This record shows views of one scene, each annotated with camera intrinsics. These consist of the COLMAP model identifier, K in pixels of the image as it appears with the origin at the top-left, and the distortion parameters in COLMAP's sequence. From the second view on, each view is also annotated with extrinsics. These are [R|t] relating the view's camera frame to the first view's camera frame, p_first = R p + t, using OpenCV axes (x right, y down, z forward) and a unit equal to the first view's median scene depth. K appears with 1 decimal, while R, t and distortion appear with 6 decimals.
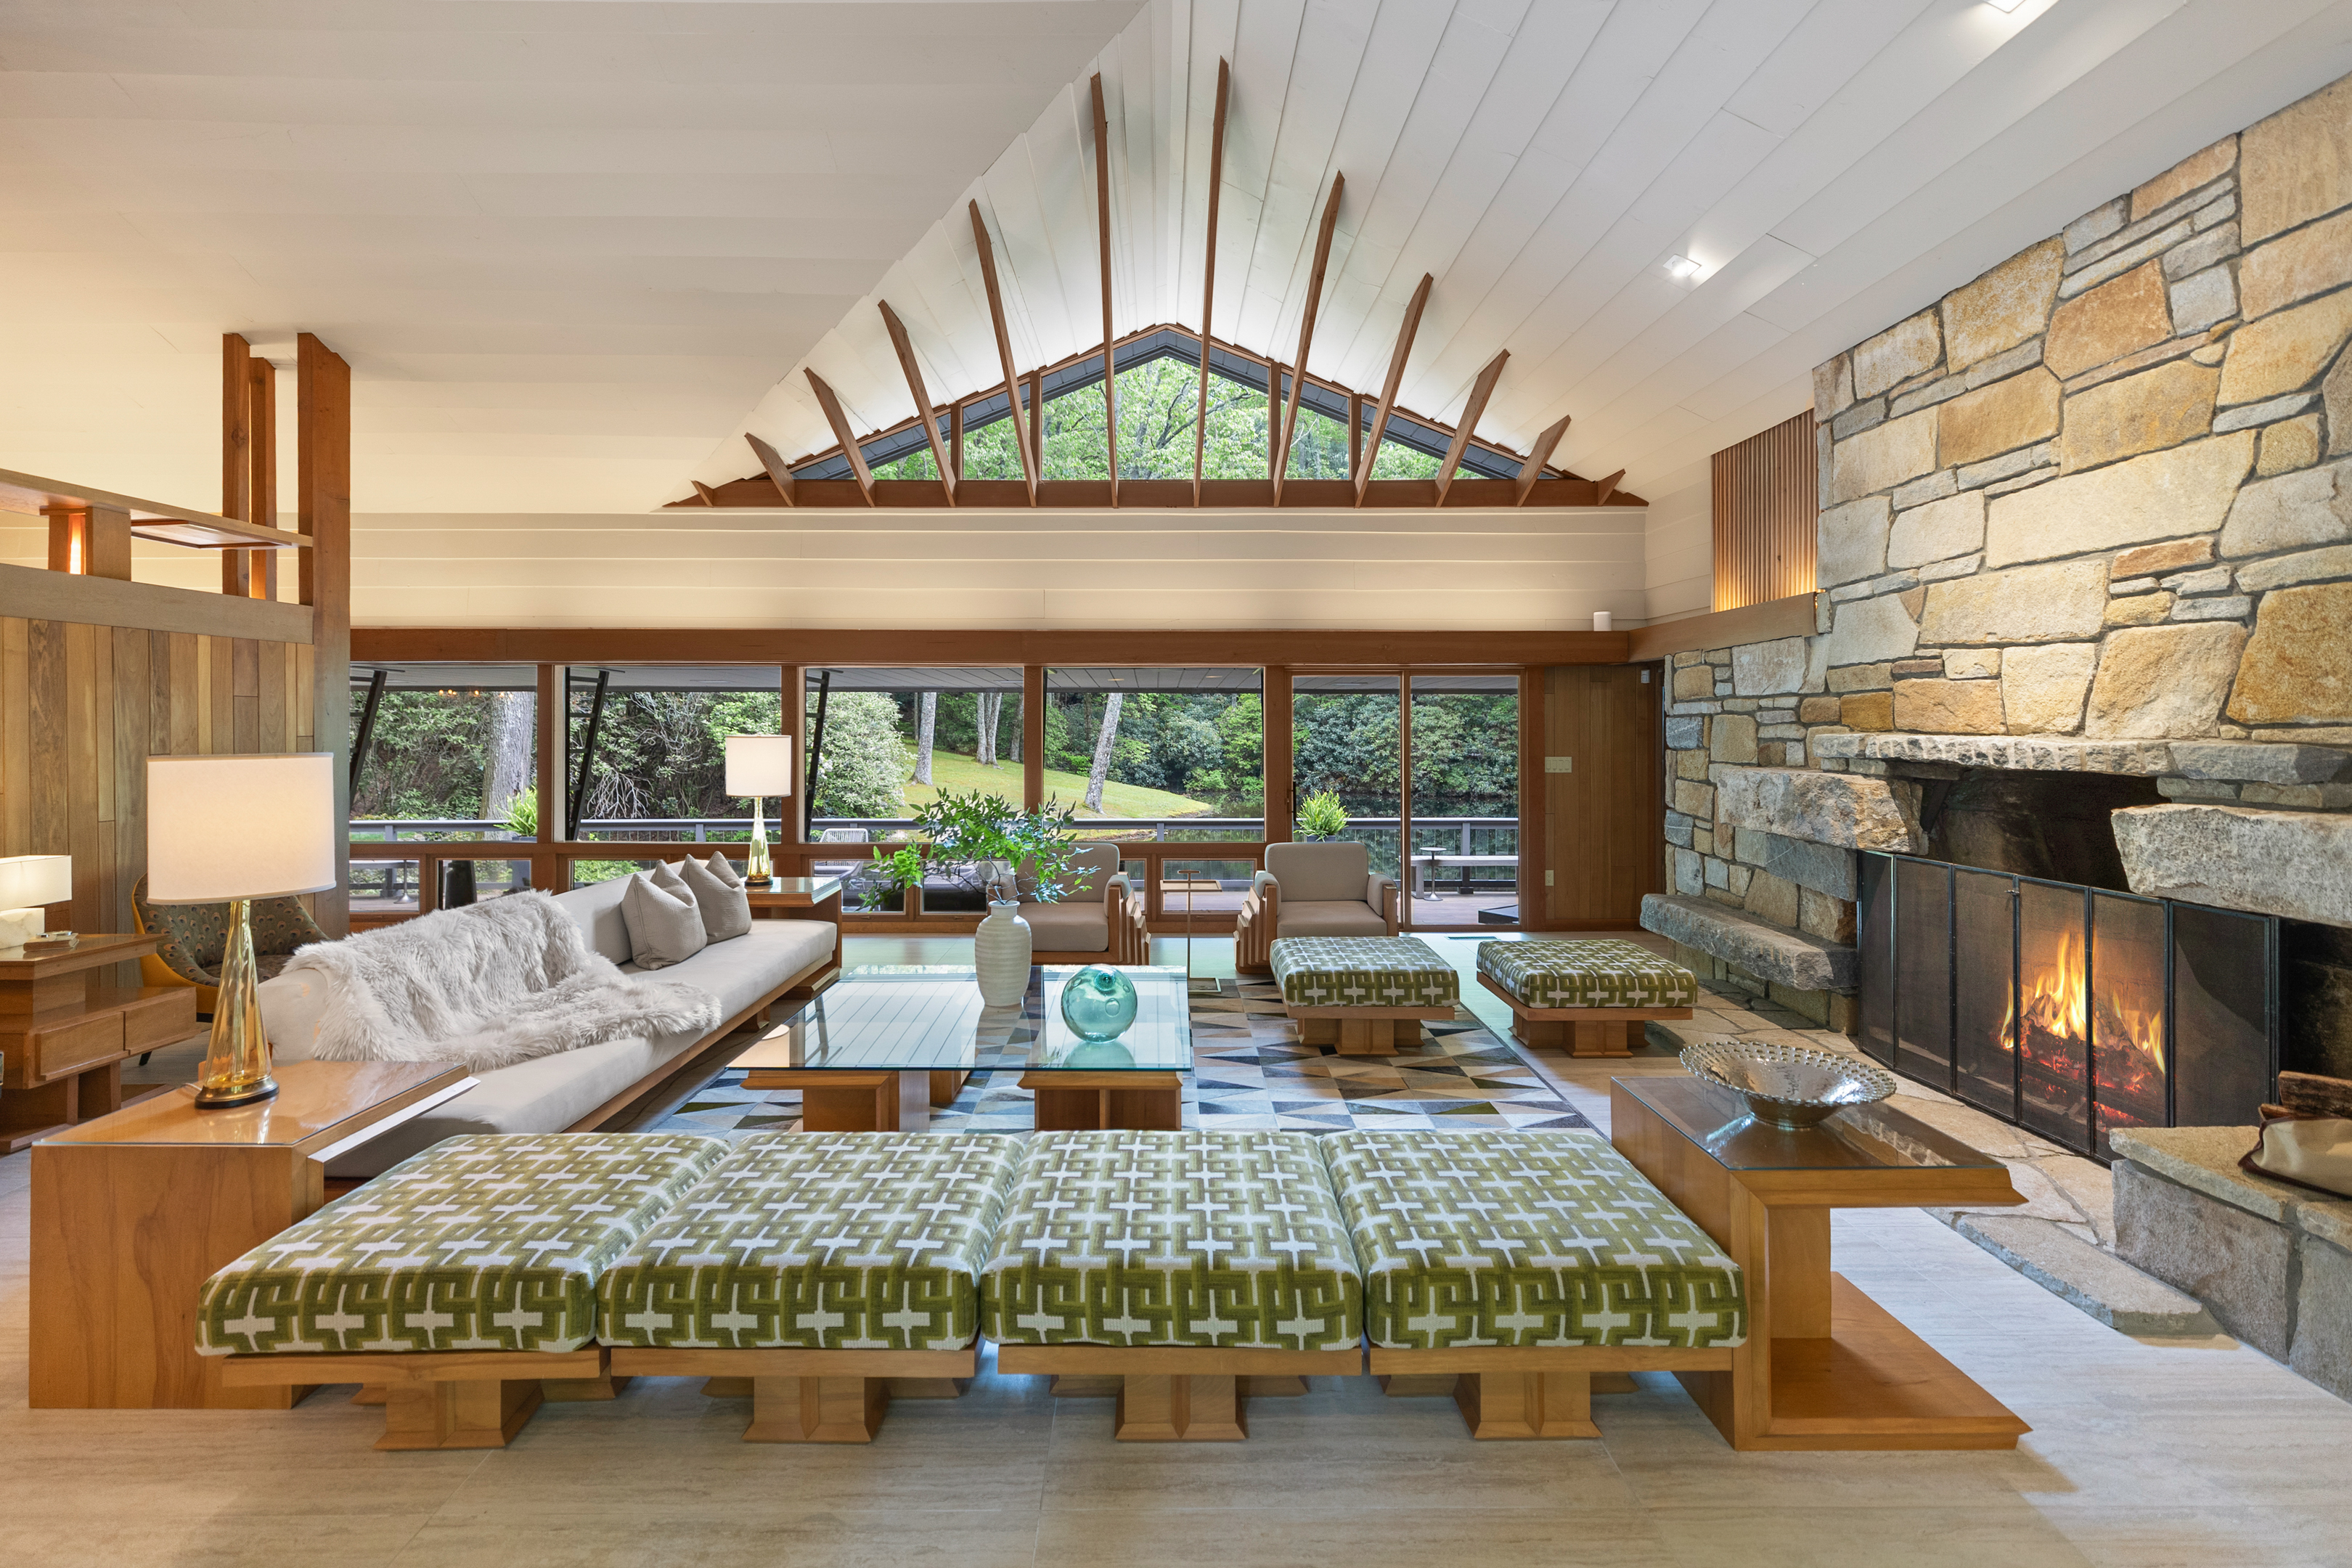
lens RADIAL K [[1072.0, 0, 1185.6], [0, 1072.0, 730.6], [0, 0, 1]] dist [0.003243, -0.000113]
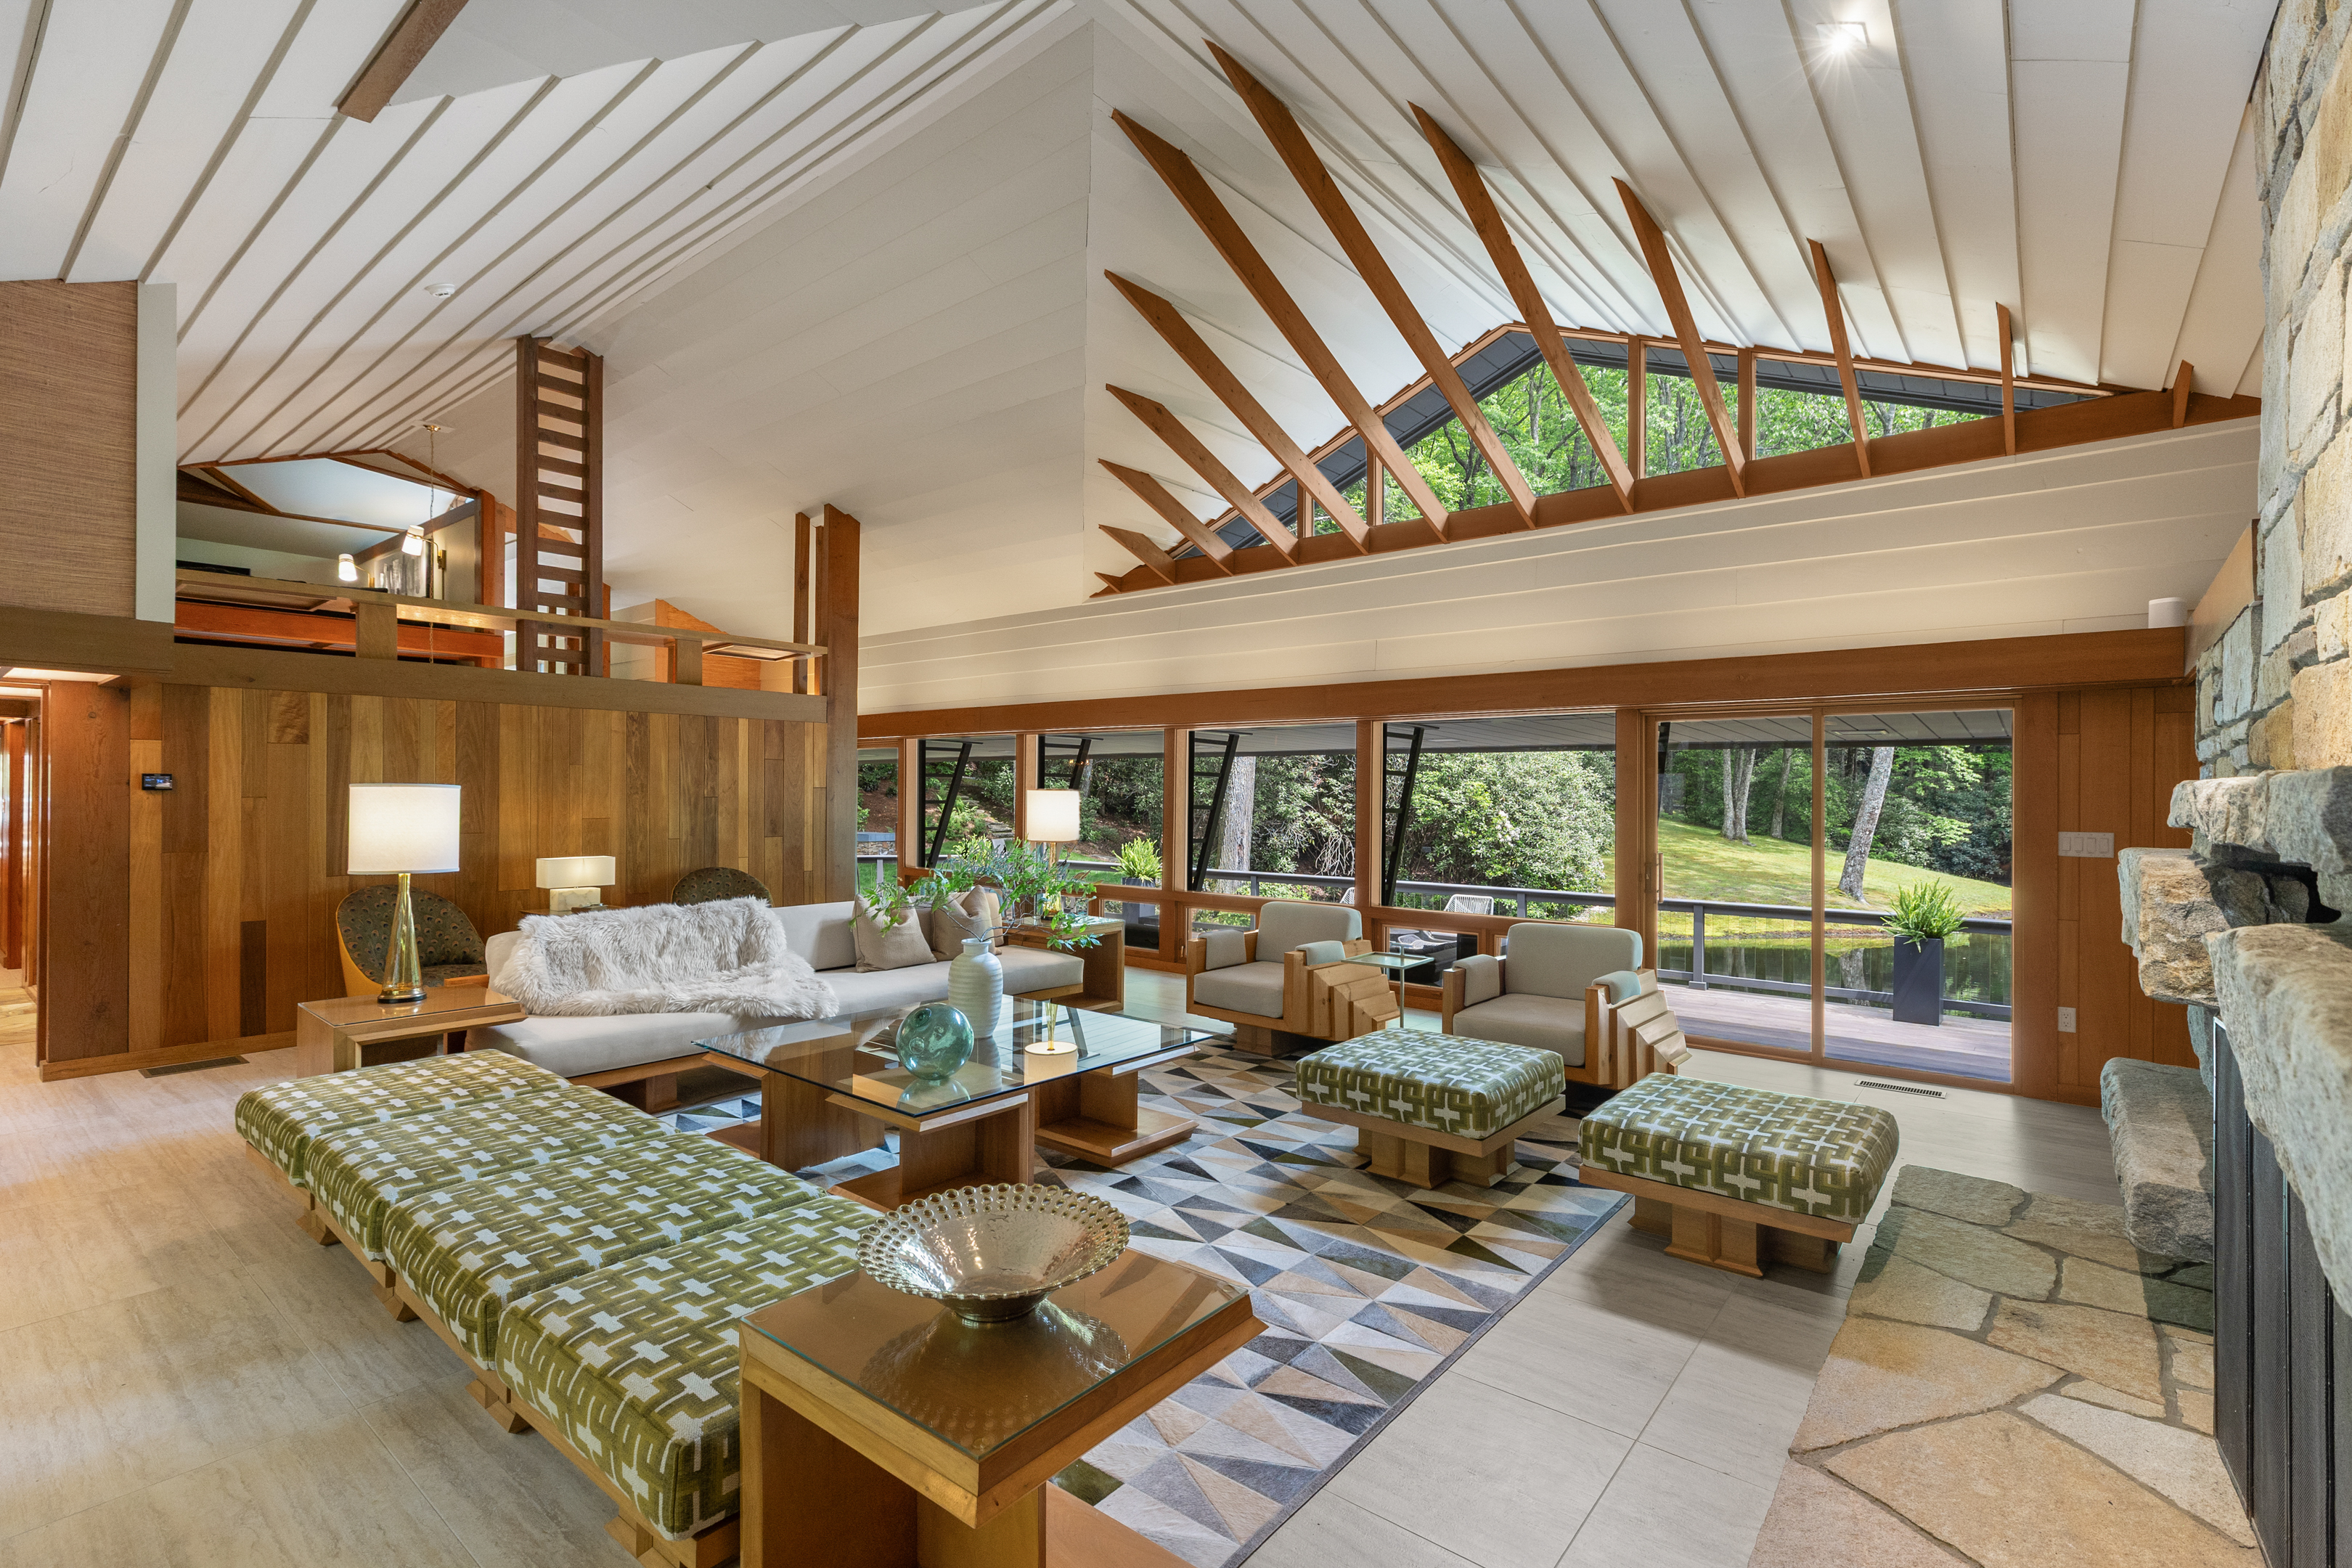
lens RADIAL K [[1072.0, 0, 1239.3], [0, 1072.0, 782.7], [0, 0, 1]] dist [0.003243, -0.000113]
pose [[0.773419, -0.002041, -0.633891, 0.584452], [-0.010285, 0.999823, -0.015768, 0.017667], [0.633811, 0.018715, 0.773261, 0.292022]]
